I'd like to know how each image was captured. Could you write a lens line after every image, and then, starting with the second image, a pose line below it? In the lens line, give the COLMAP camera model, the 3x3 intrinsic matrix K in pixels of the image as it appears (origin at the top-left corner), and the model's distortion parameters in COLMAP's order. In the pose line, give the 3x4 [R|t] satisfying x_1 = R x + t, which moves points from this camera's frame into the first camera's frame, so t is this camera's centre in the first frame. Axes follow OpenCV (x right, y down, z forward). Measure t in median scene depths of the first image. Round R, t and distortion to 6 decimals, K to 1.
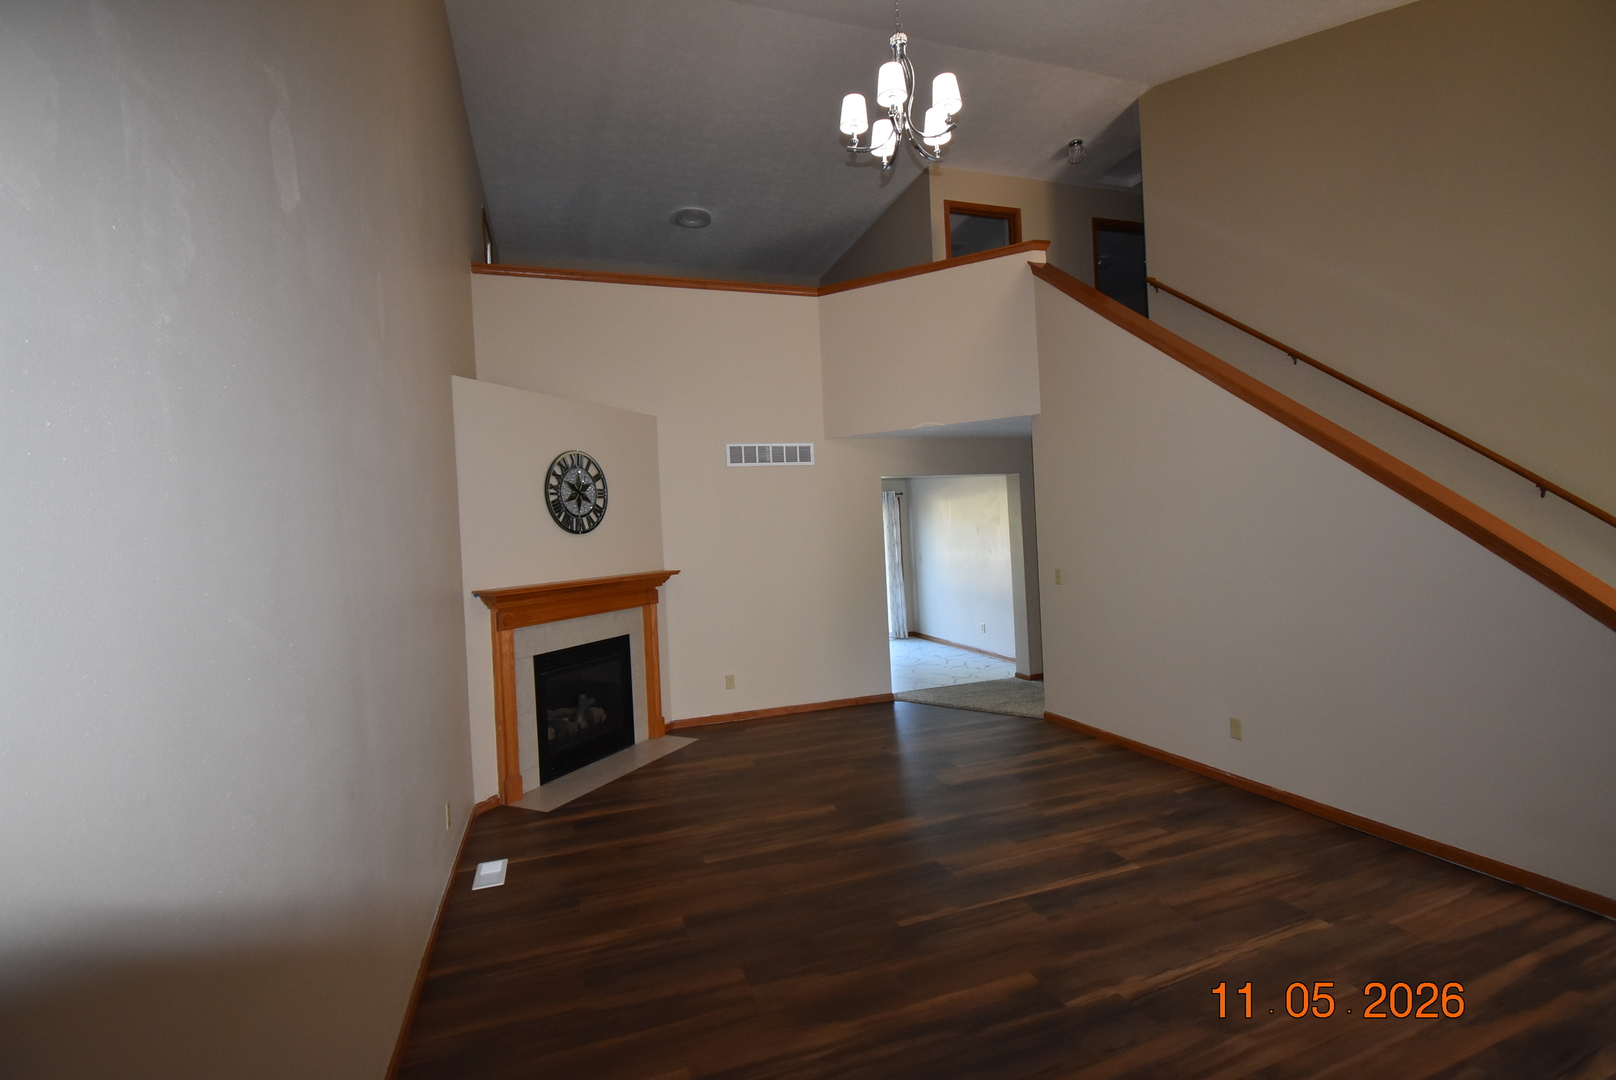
lens RADIAL K [[707.9, 0, 810.9], [0, 707.9, 536.5], [0, 0, 1]] dist [0.011442, -0.012363]
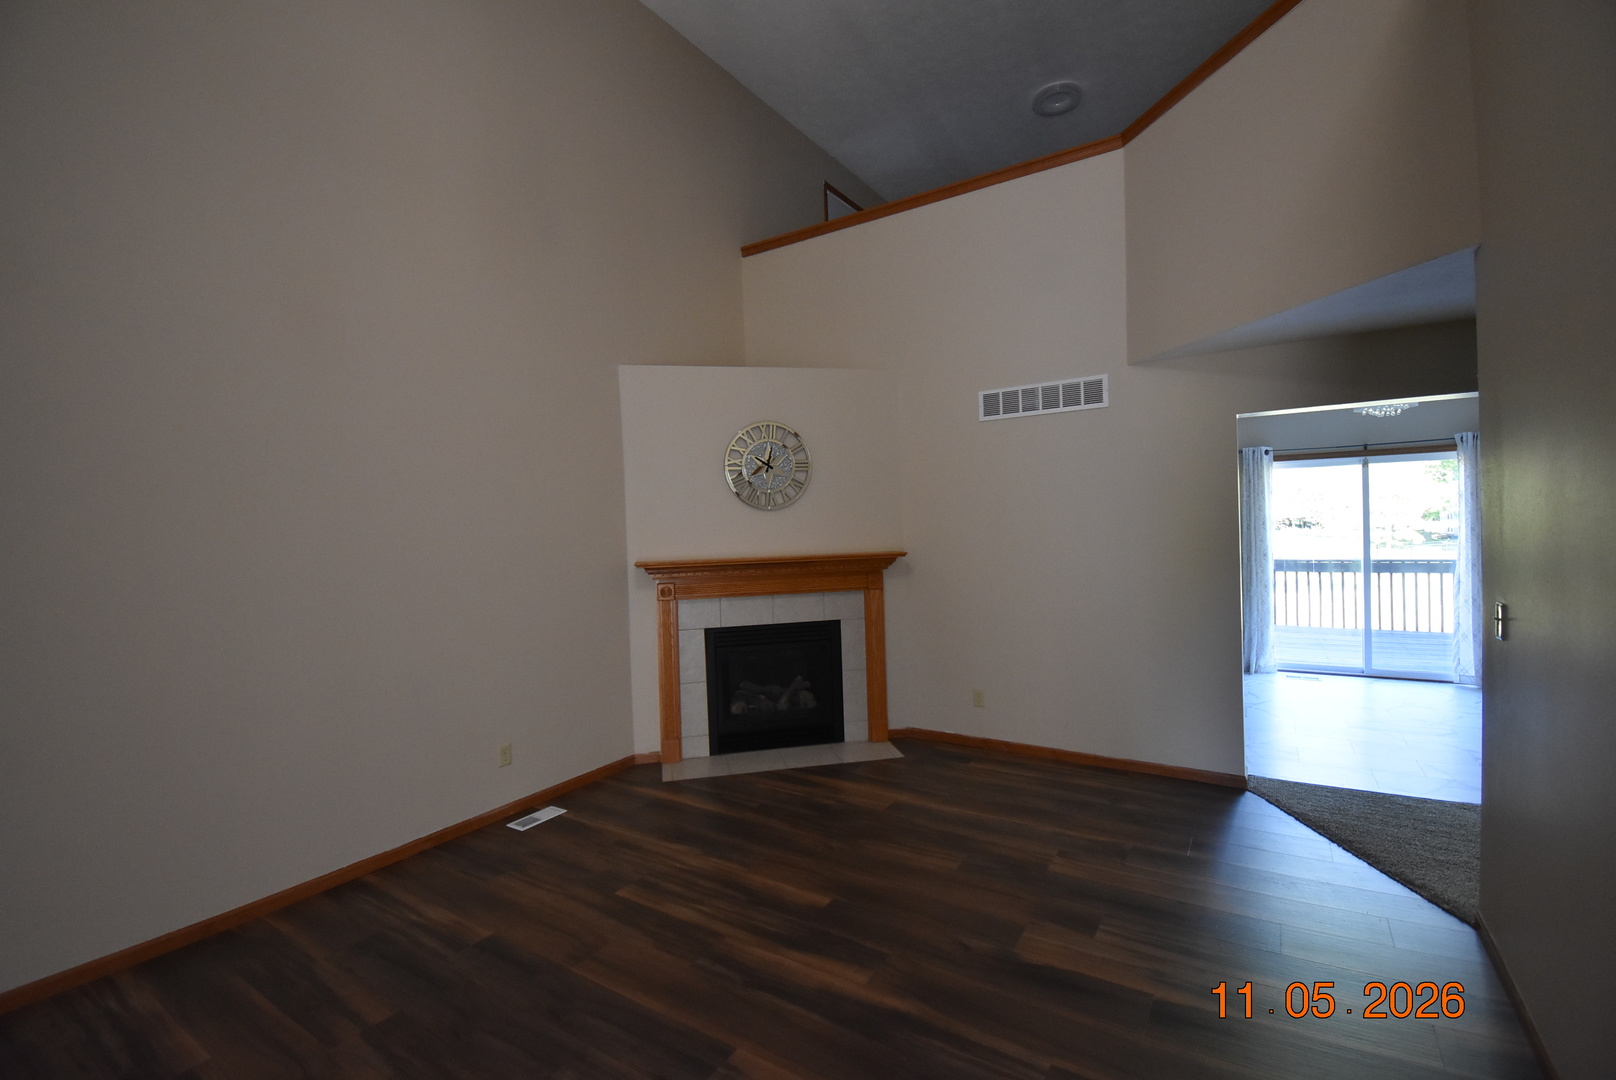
lens RADIAL K [[707.9, 0, 806.9], [0, 707.9, 534.4], [0, 0, 1]] dist [0.011442, -0.012363]
pose [[0.617632, 0.039004, -0.785499, 0.485705], [0.000789, 0.998738, 0.050213, -0.018678], [0.786467, -0.031633, 0.616822, 0.478287]]
